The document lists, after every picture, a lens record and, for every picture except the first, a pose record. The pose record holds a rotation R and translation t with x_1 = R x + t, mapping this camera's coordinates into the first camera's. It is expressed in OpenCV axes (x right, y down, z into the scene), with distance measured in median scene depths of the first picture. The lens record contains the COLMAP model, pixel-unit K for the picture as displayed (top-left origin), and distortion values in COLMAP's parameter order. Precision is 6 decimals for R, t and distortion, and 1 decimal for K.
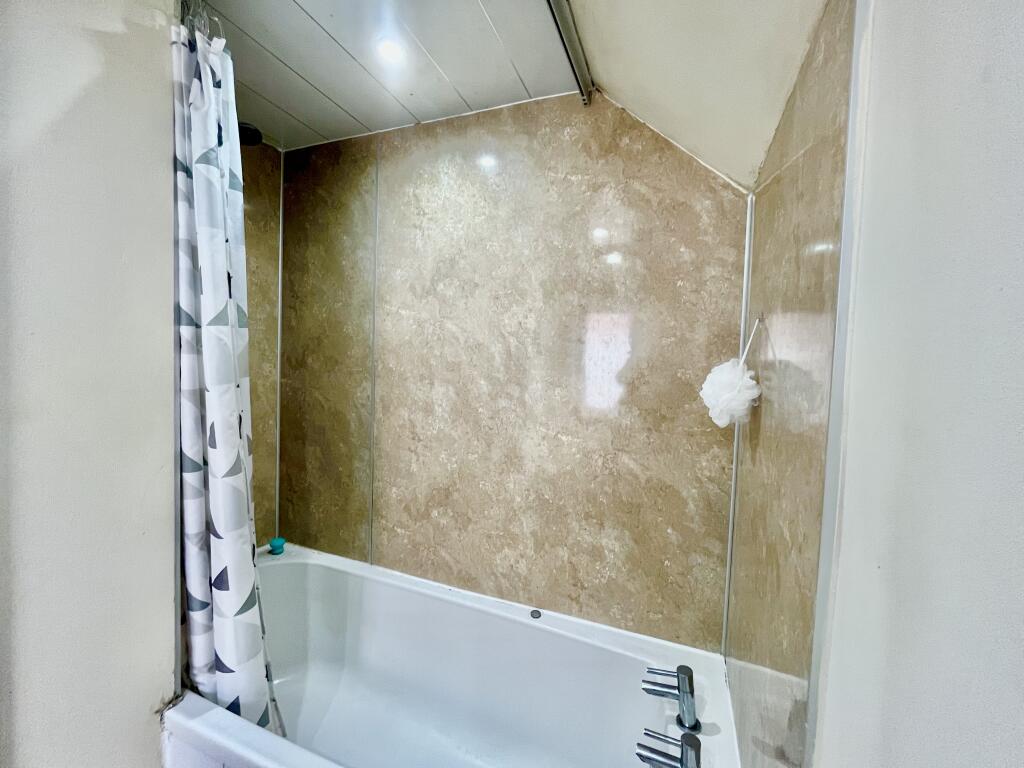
lens RADIAL K [[416.7, 0, 511.8], [0, 416.7, 380.3], [0, 0, 1]] dist [0.000422, -0.000133]
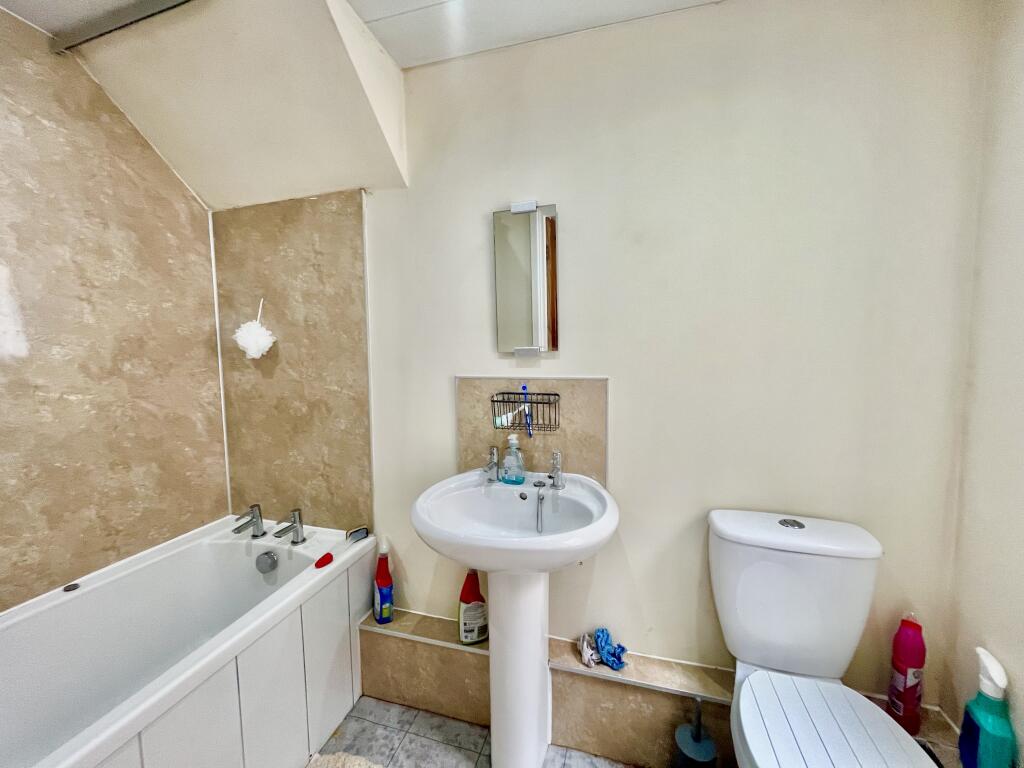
lens RADIAL K [[416.7, 0, 510.2], [0, 416.7, 381.5], [0, 0, 1]] dist [0.000422, -0.000133]
pose [[-0.093022, -0.112380, 0.989302, -0.976551], [0.049688, 0.991848, 0.117341, 0.040089], [-0.994423, 0.060072, -0.086680, 0.070910]]
